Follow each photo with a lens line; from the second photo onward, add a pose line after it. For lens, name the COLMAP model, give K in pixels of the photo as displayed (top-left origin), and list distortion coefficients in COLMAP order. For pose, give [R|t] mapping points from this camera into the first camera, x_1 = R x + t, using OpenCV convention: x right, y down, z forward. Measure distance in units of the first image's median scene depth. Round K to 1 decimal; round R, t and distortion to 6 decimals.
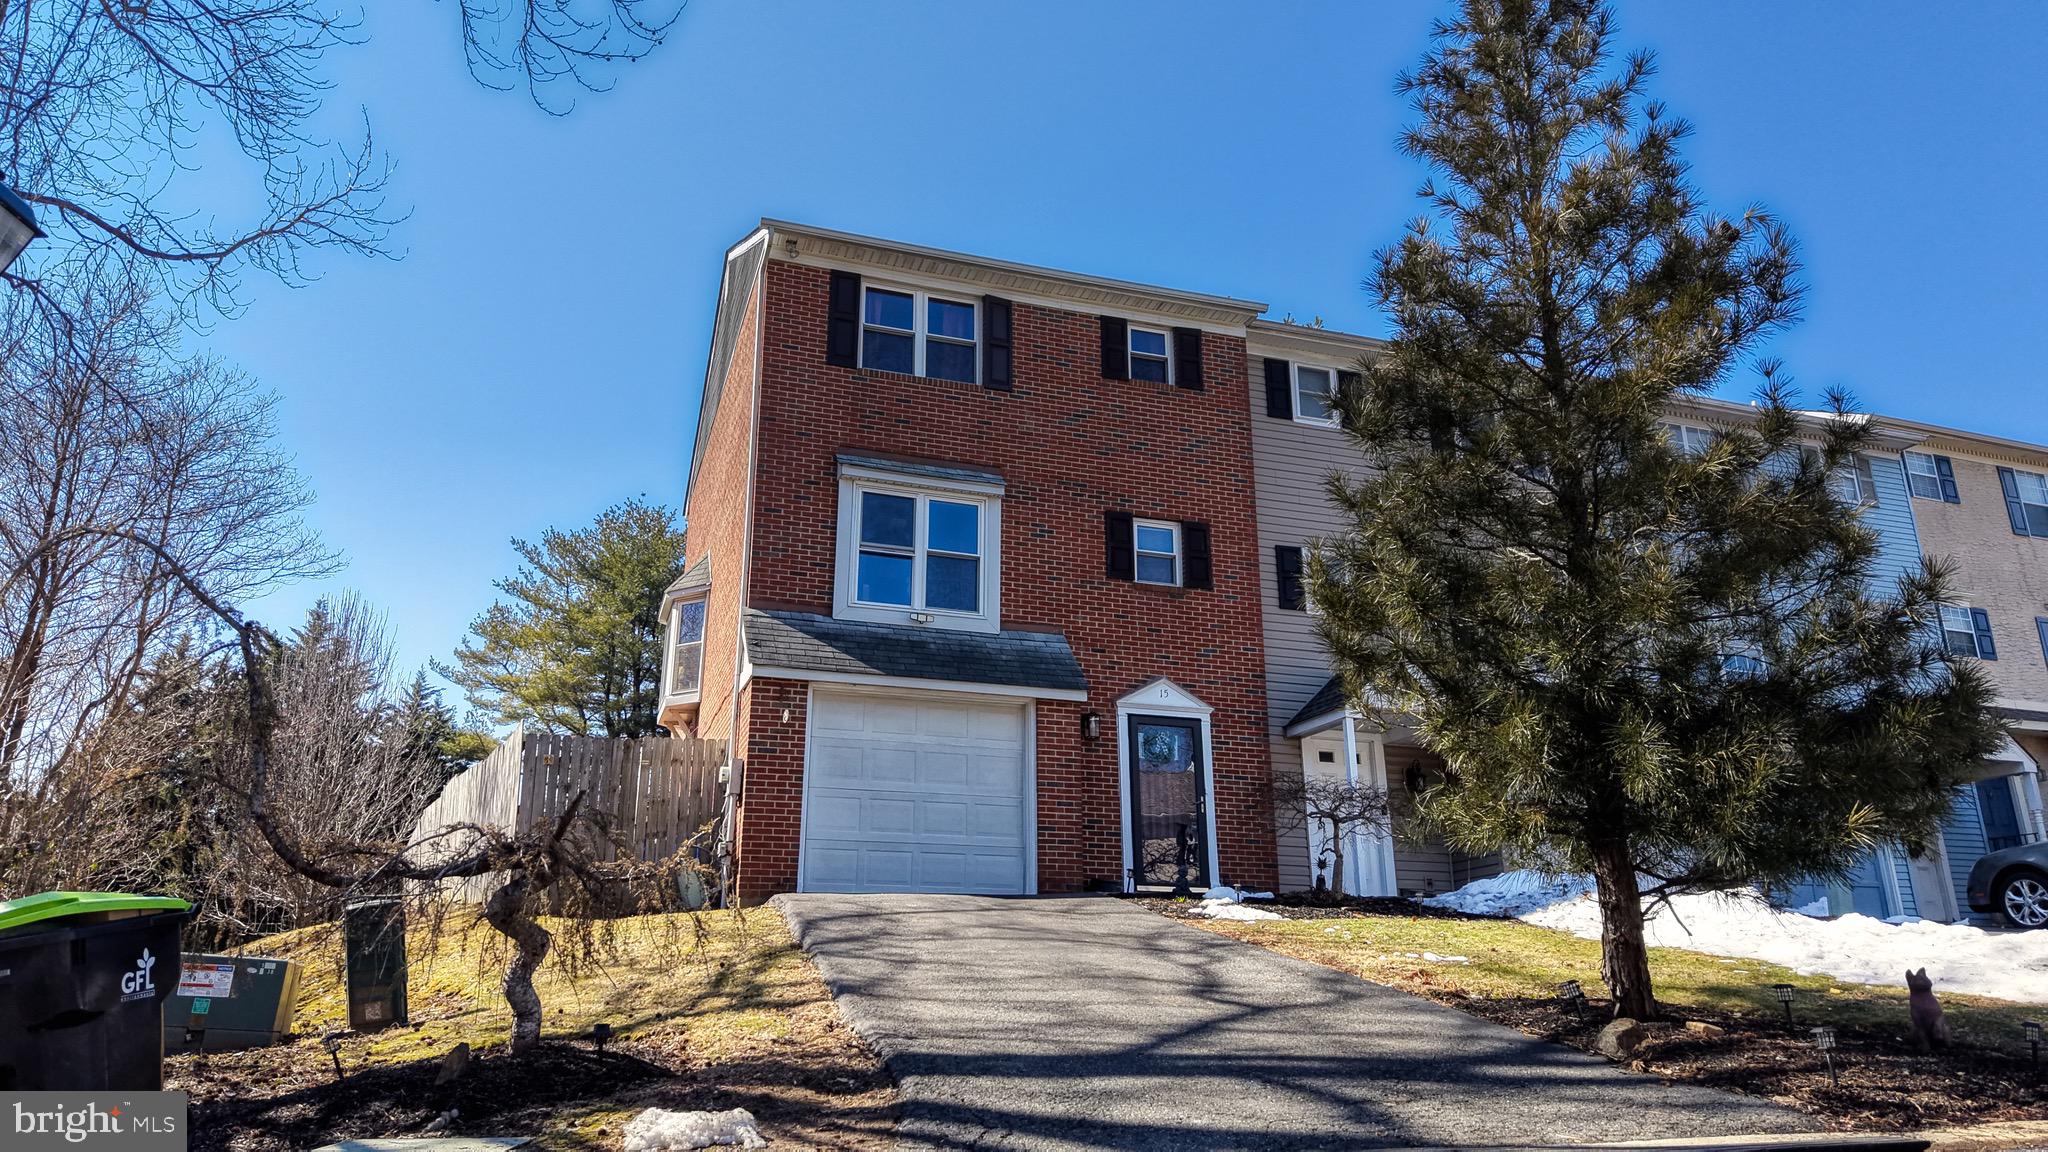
lens RADIAL K [[1373.7, 0, 1024.0], [0, 1373.7, 576.0], [0, 0, 1]] dist [0.066830, -0.060240]
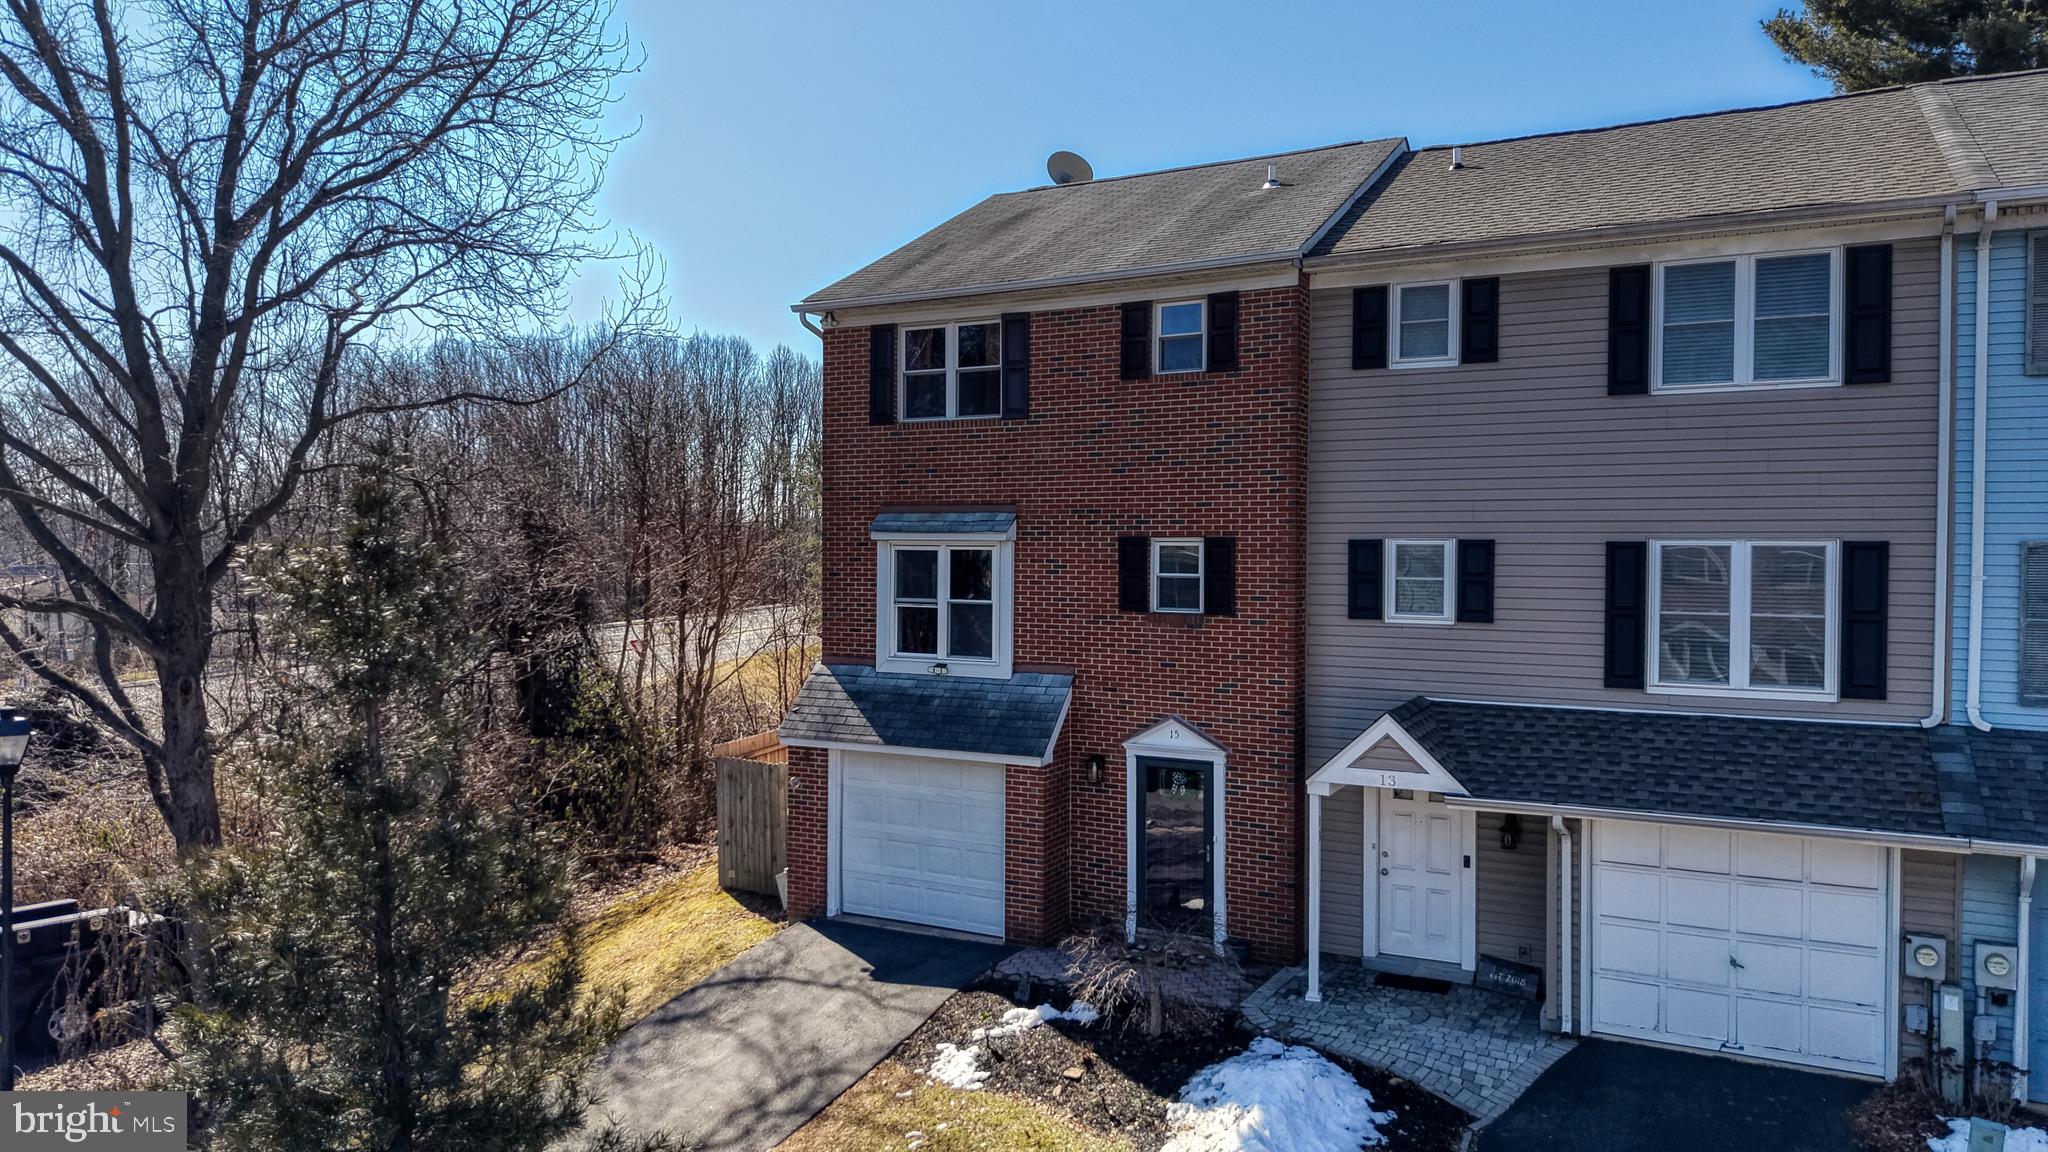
lens RADIAL K [[1373.7, 0, 1024.0], [0, 1373.7, 576.0], [0, 0, 1]] dist [0.066830, -0.060240]
pose [[0.684400, 0.020230, -0.728826, 0.710722], [0.223180, 0.945820, 0.235830, -0.262132], [0.694109, -0.324062, 0.642804, 0.341406]]
